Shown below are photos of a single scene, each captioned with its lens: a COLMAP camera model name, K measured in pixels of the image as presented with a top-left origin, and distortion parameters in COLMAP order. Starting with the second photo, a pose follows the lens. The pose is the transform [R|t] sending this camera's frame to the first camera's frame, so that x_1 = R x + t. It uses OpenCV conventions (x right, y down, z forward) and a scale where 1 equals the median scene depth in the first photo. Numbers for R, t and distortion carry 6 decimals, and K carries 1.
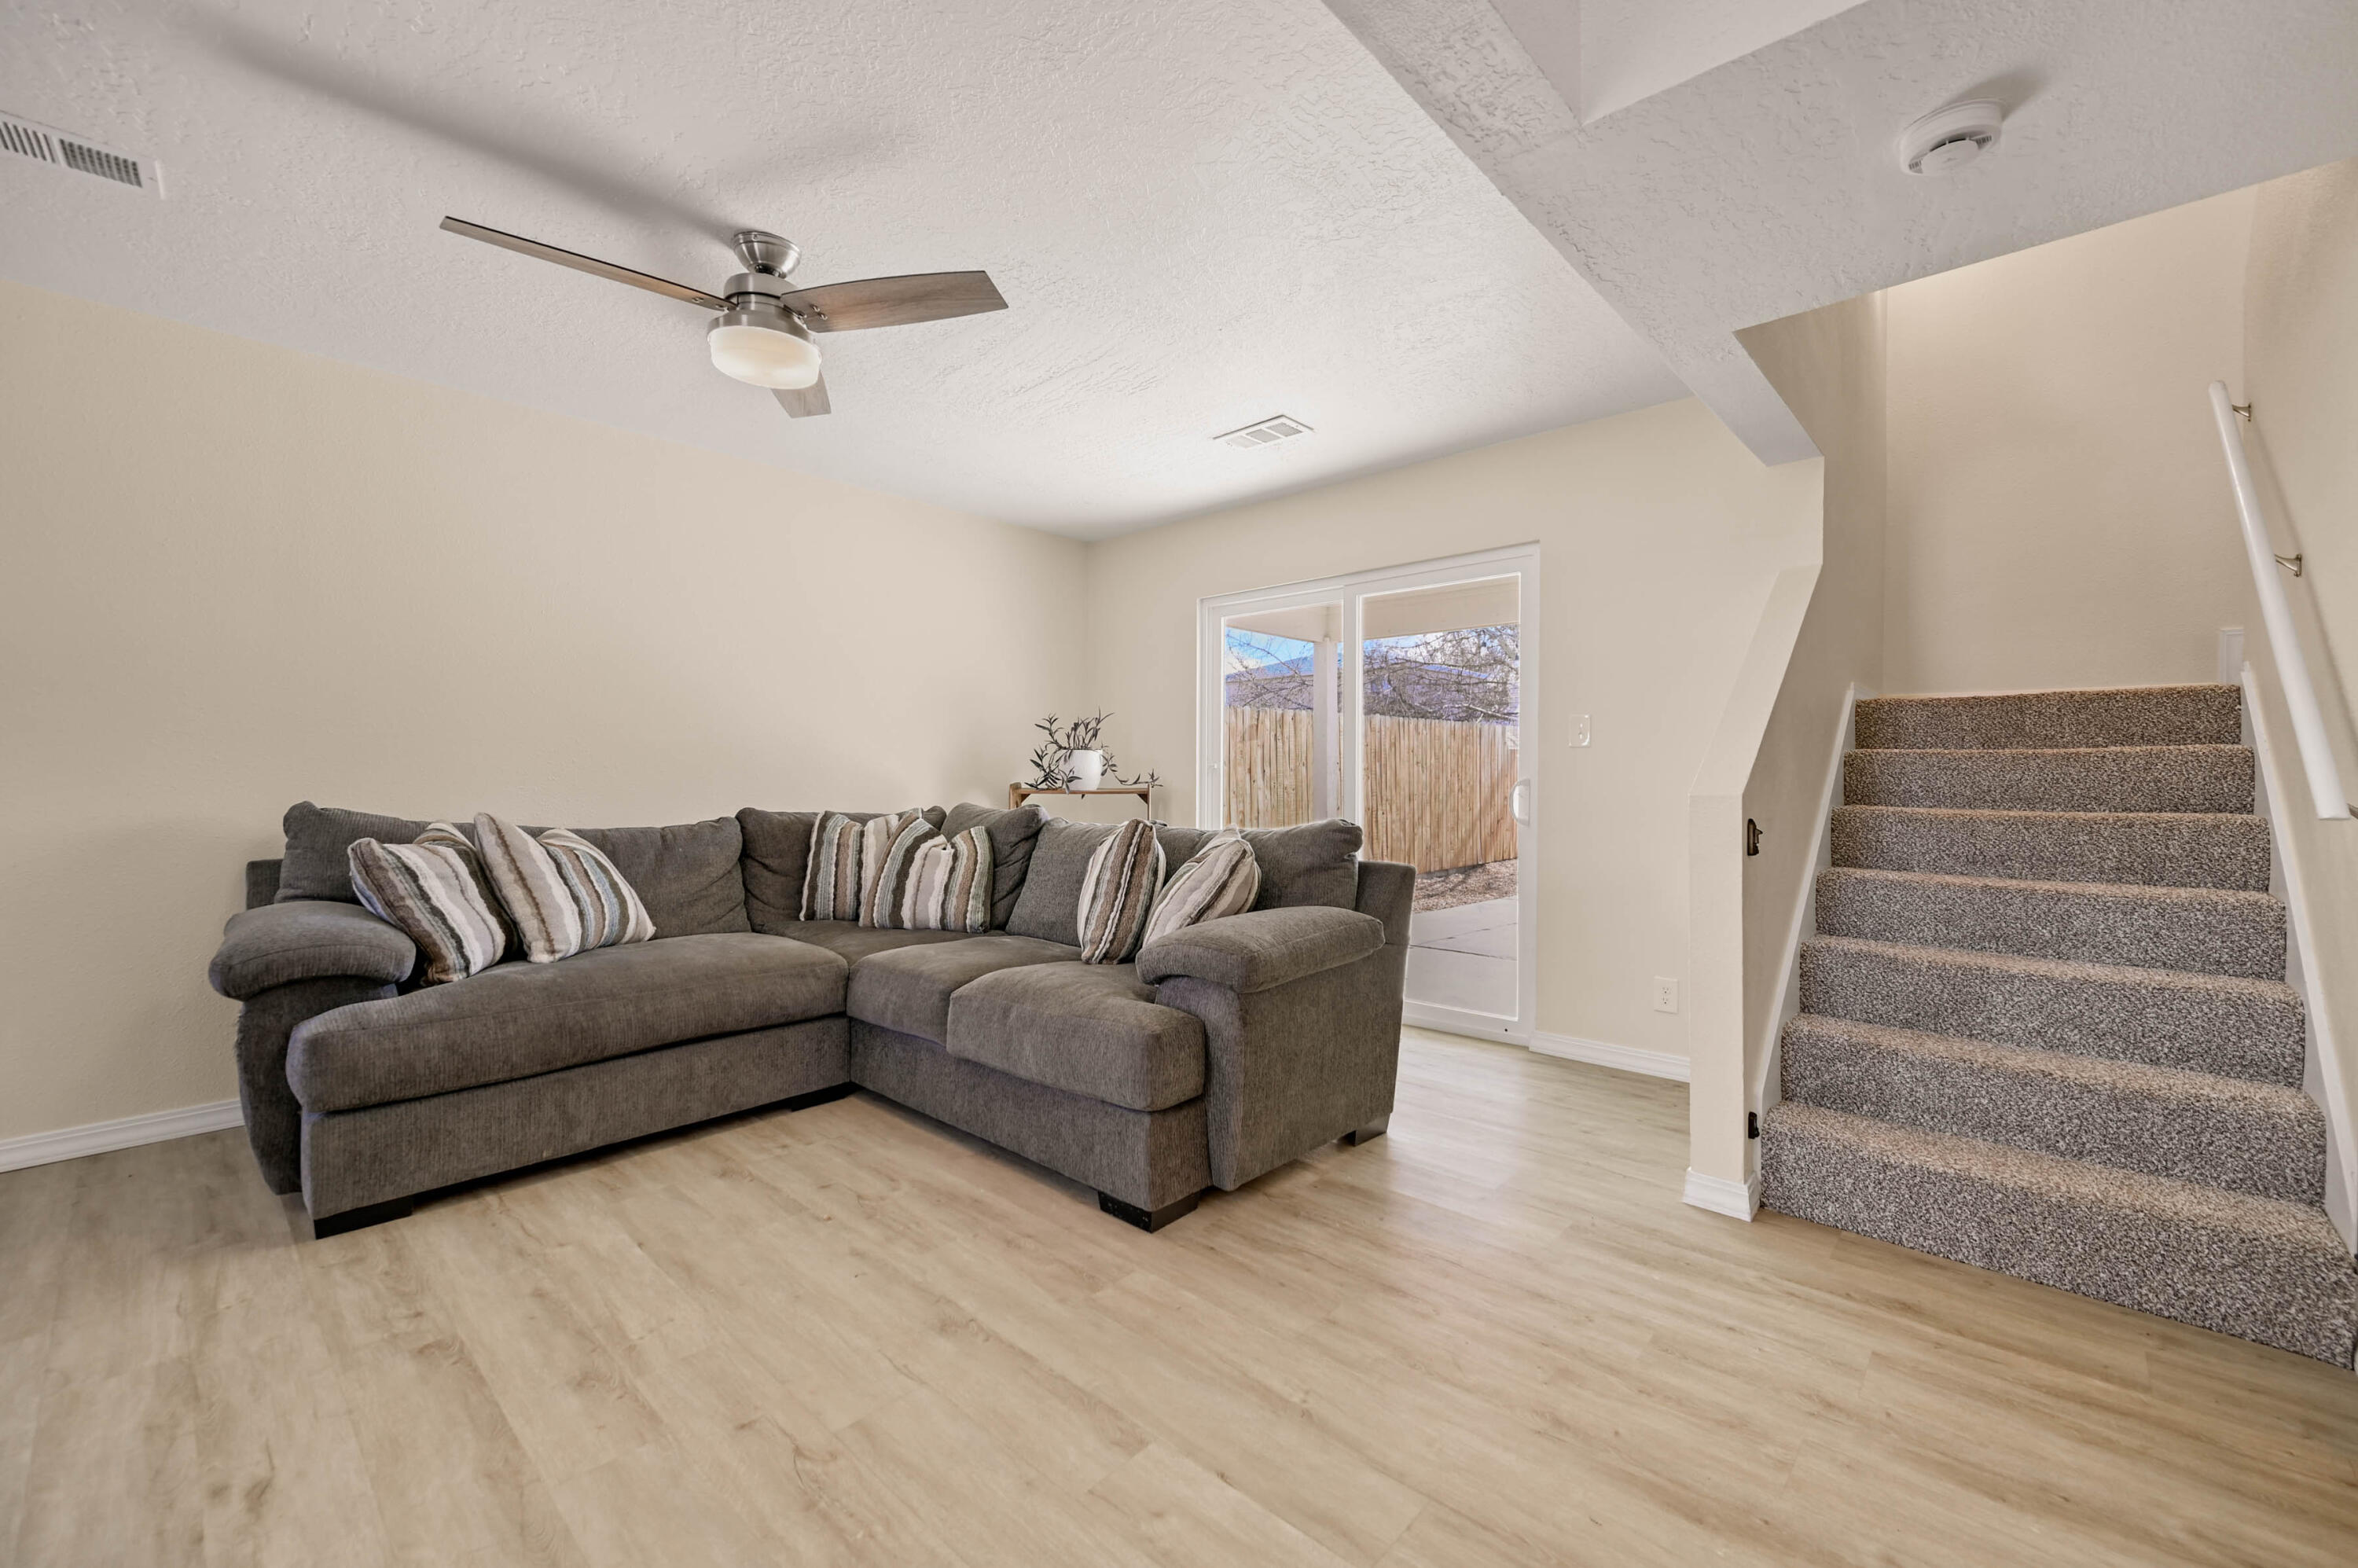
lens RADIAL K [[935.1, 0, 1210.8], [0, 935.1, 797.8], [0, 0, 1]] dist [-0.013188, 0.001460]
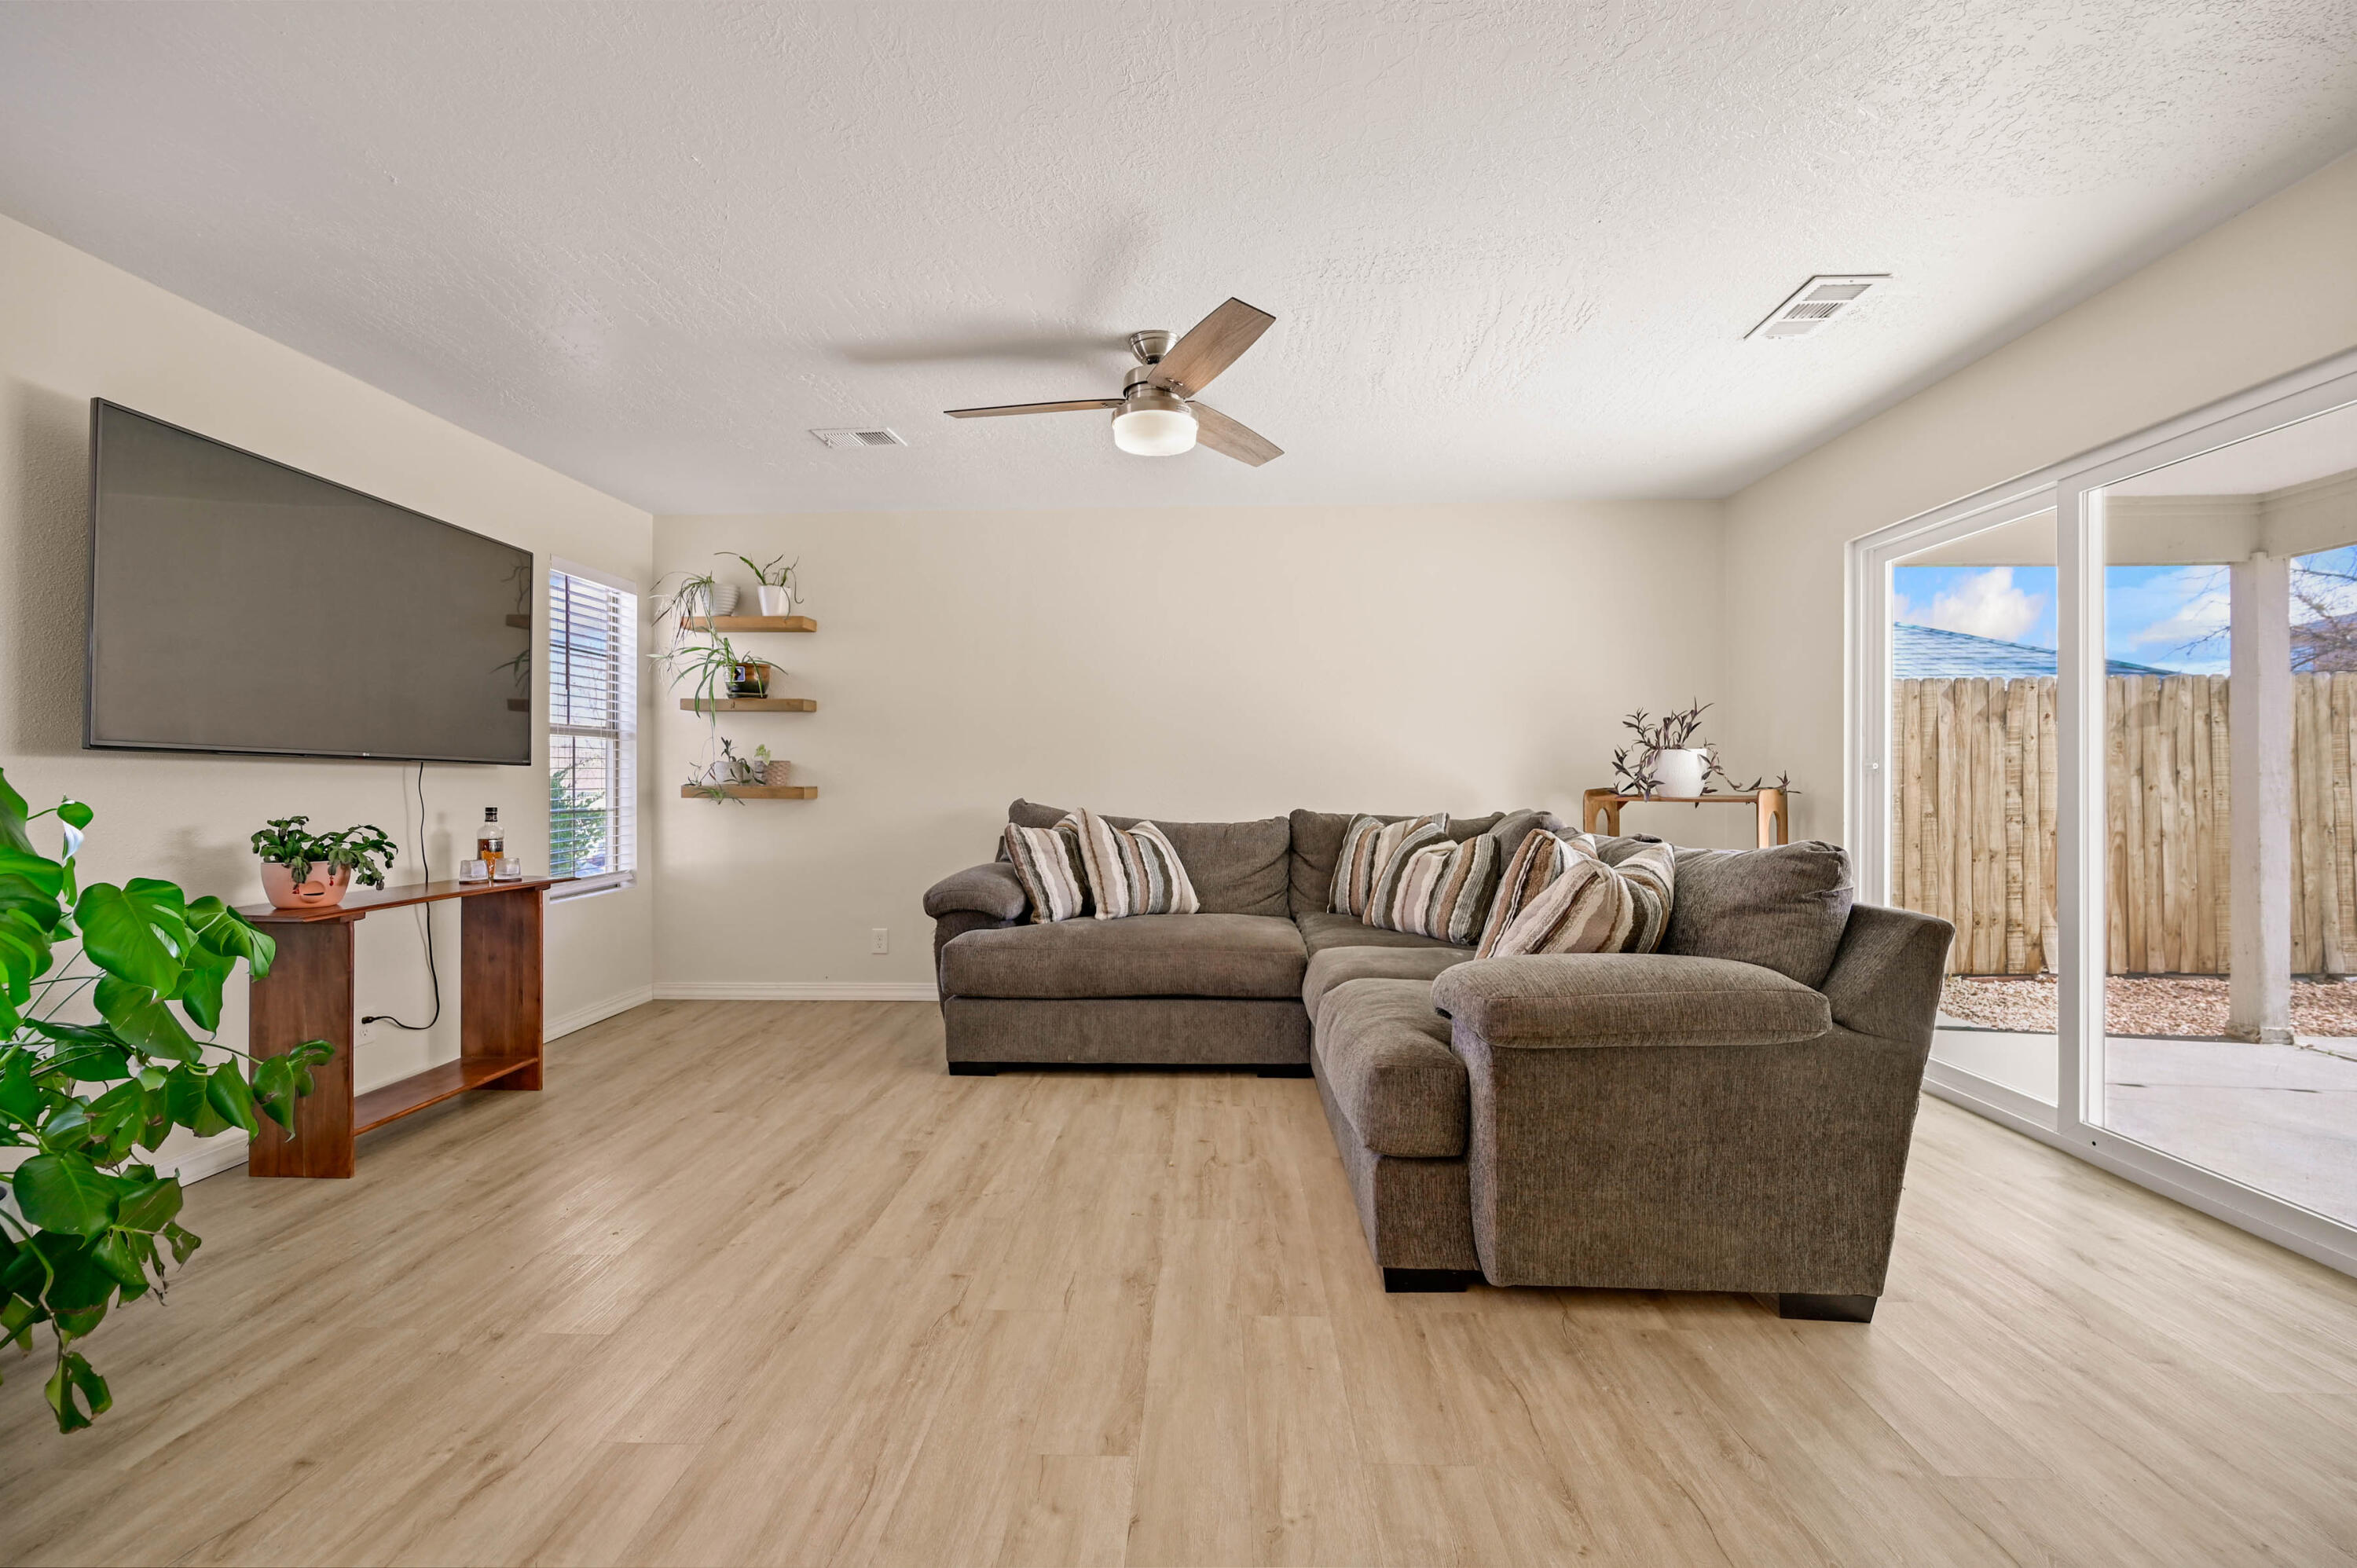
lens RADIAL K [[934.7, 0, 1191.2], [0, 934.7, 794.9], [0, 0, 1]] dist [-0.013188, 0.001460]
pose [[0.637745, 0.007945, -0.770207, 0.425289], [-0.015368, 0.999879, -0.002411, -0.002548], [0.770094, 0.013374, 0.637790, 0.241365]]
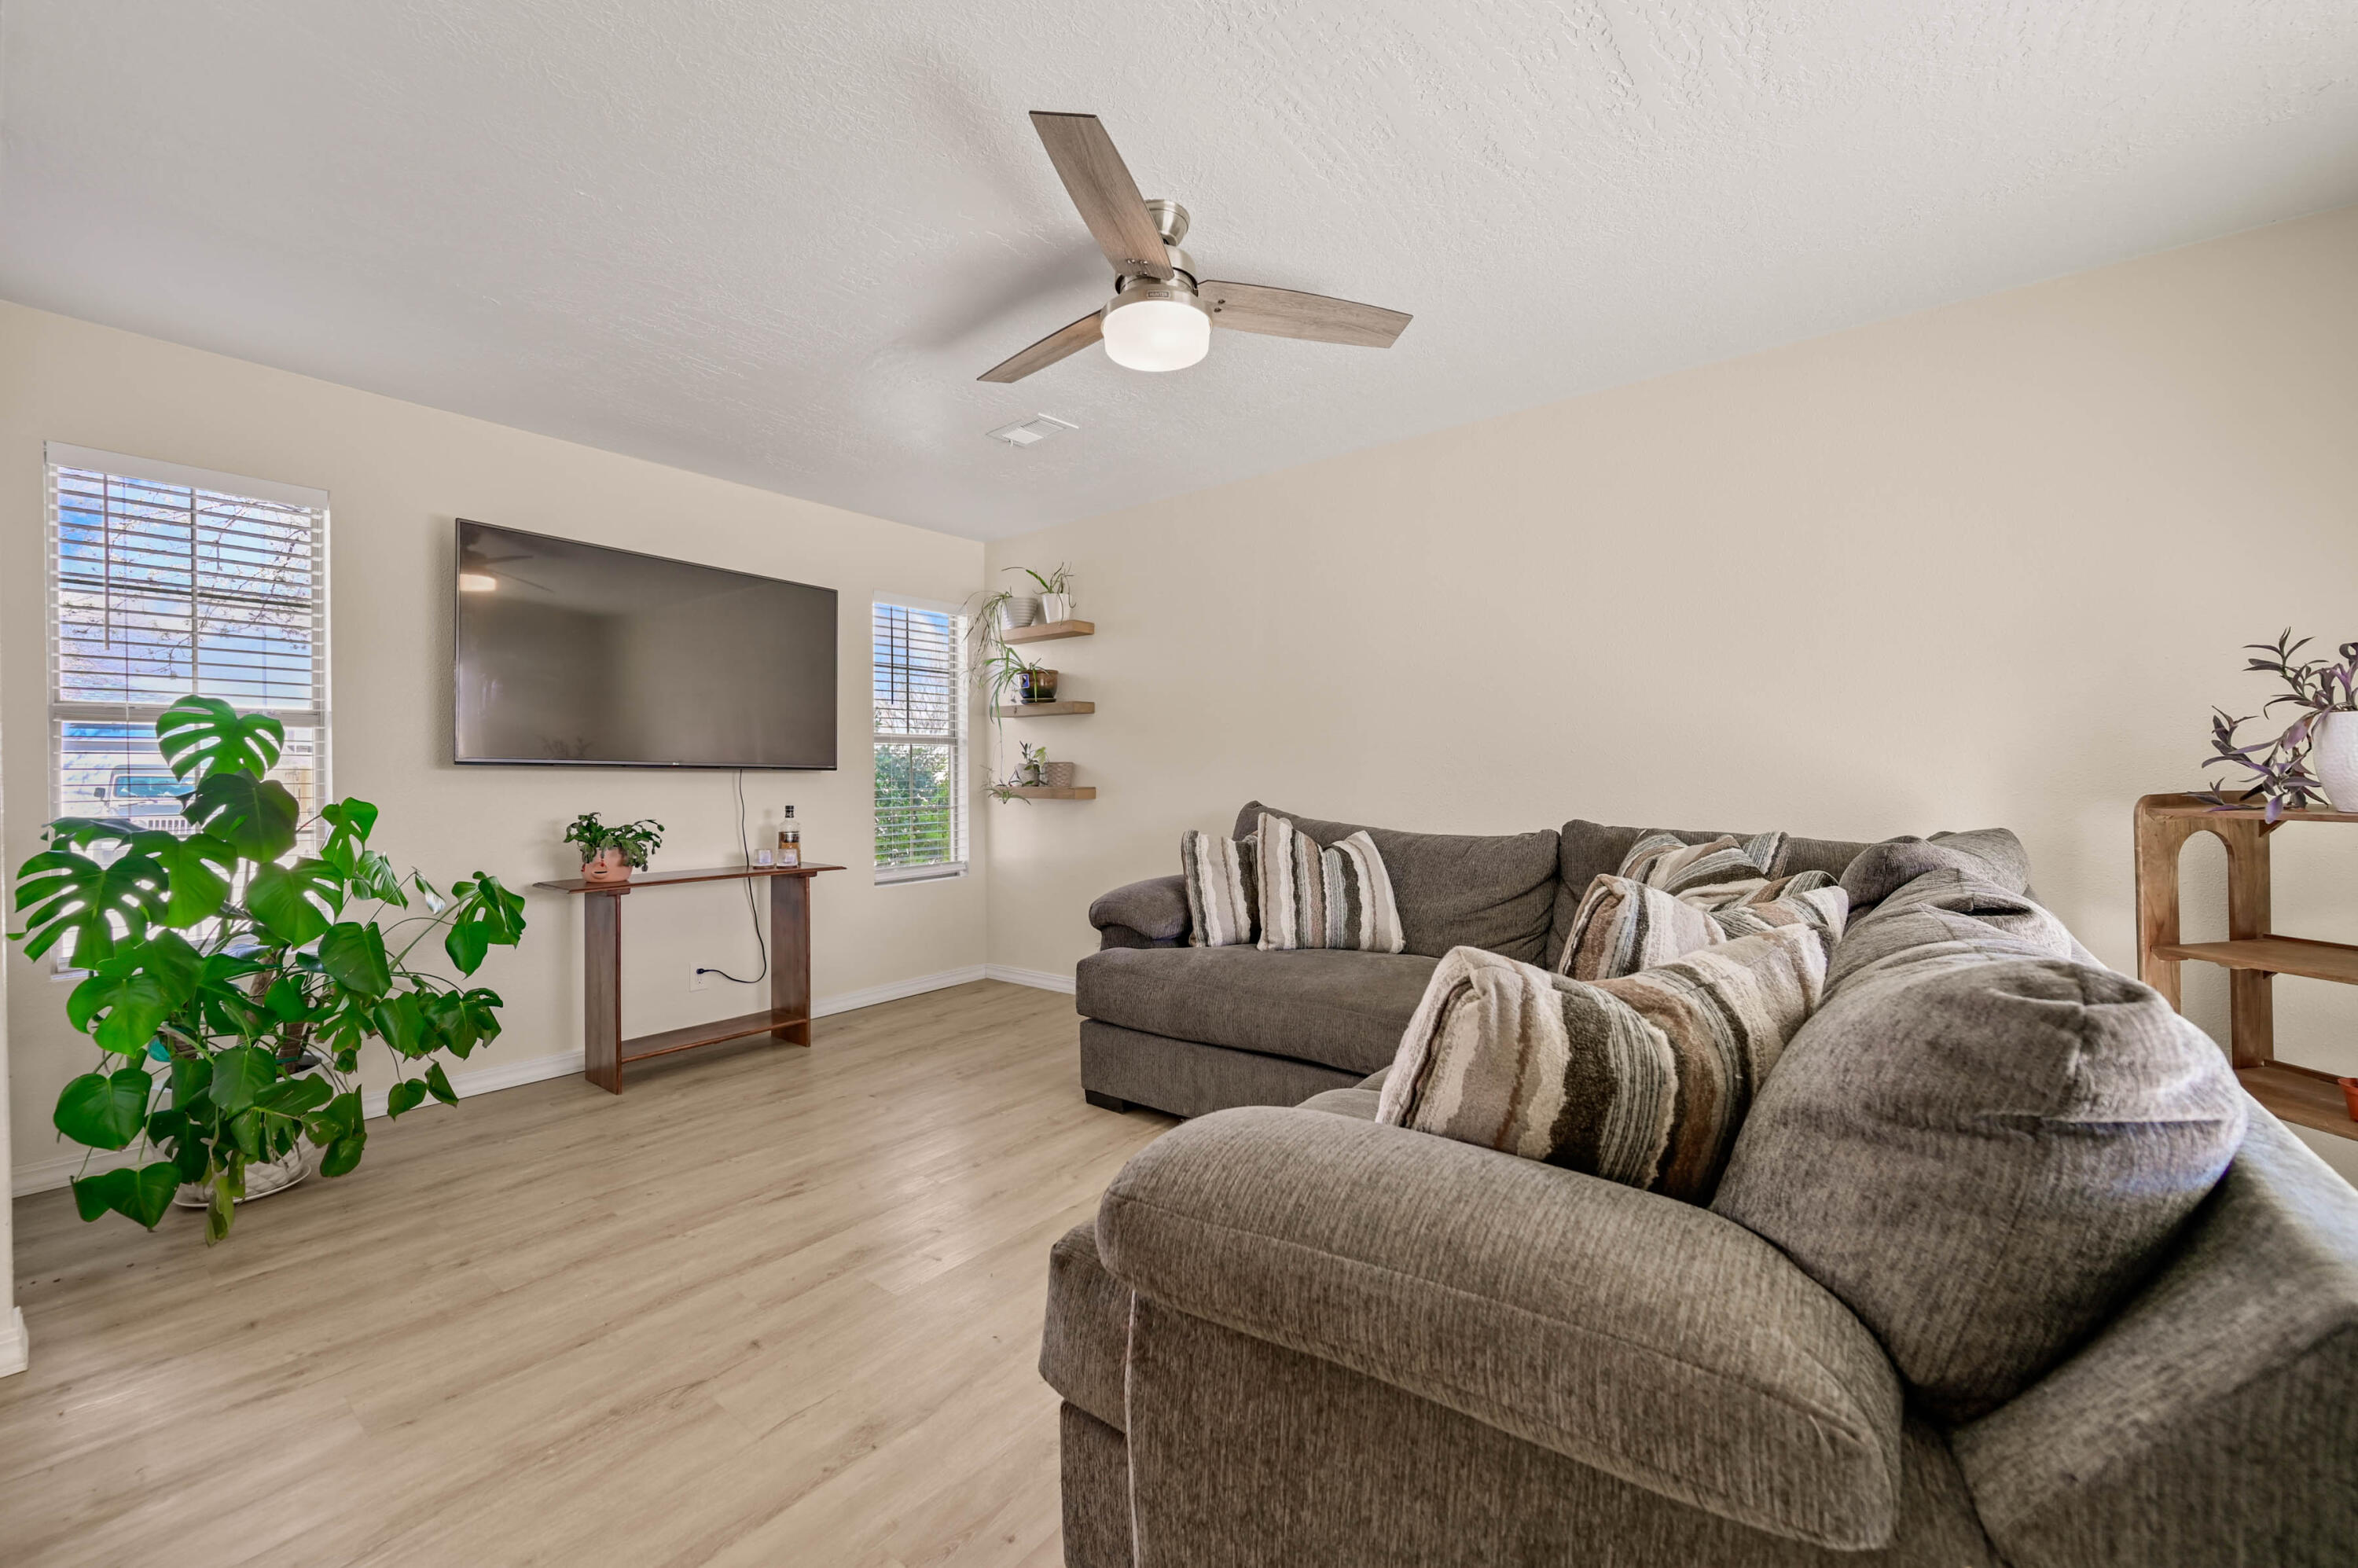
lens RADIAL K [[935.1, 0, 1188.5], [0, 935.1, 792.3], [0, 0, 1]] dist [-0.013188, 0.001460]
pose [[0.063795, 0.010279, -0.997910, 0.408783], [-0.016915, 0.999814, 0.009218, -0.020774], [0.997820, 0.016292, 0.063957, 0.868208]]
